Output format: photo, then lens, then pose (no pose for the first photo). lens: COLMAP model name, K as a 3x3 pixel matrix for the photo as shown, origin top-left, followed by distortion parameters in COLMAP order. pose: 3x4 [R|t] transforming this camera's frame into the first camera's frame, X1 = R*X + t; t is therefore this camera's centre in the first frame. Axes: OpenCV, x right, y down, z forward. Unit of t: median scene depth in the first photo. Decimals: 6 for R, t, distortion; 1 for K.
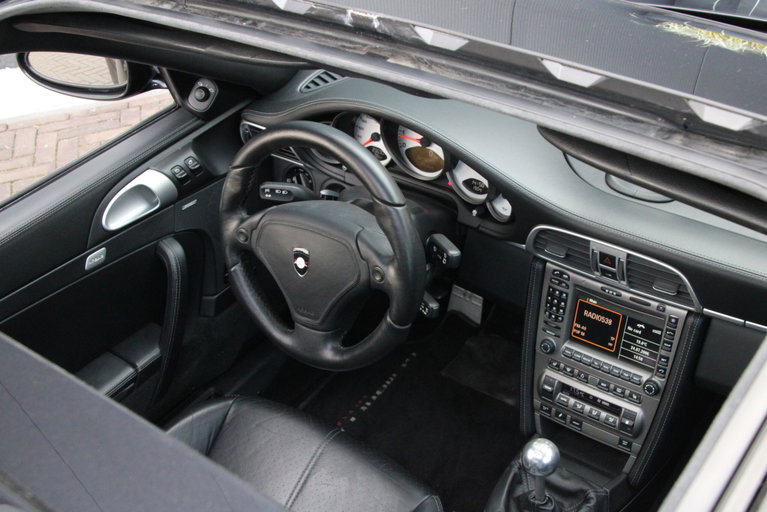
lens RADIAL K [[1056.4, 0, 383.5], [0, 1056.4, 256.0], [0, 0, 1]] dist [-0.015132, 0.002025]
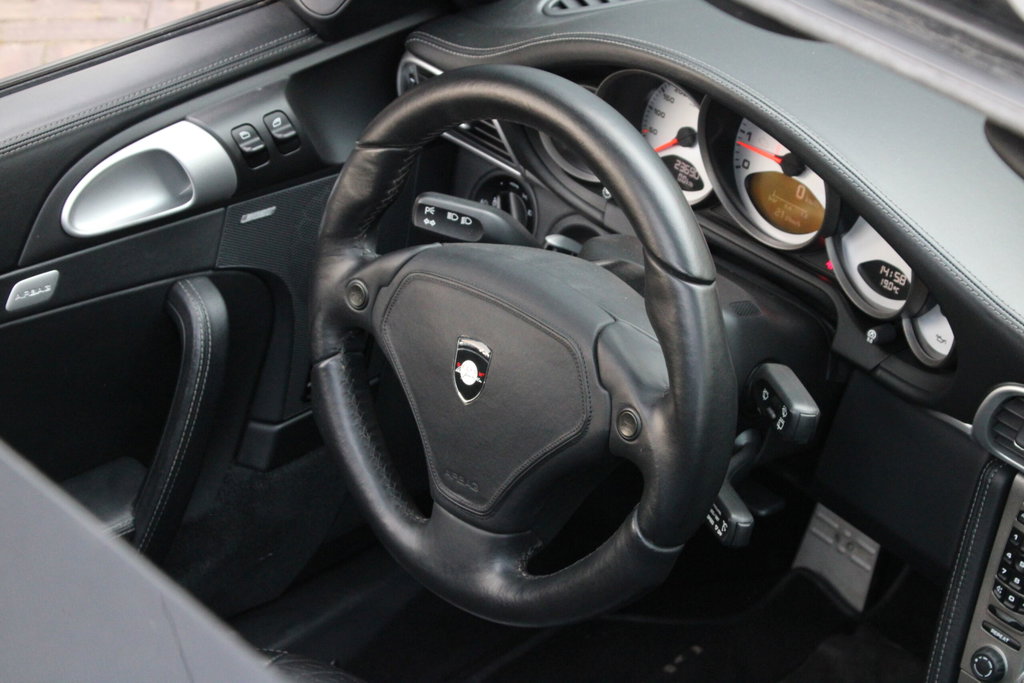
lens RADIAL K [[2562.4, 0, 512.0], [0, 2562.4, 341.5], [0, 0, 1]] dist [0.342224, 0.976894]
pose [[0.980213, 0.176302, -0.090003, 0.035190], [-0.180667, 0.982611, -0.042835, 0.035184], [0.080886, 0.058248, 0.995020, -0.098050]]
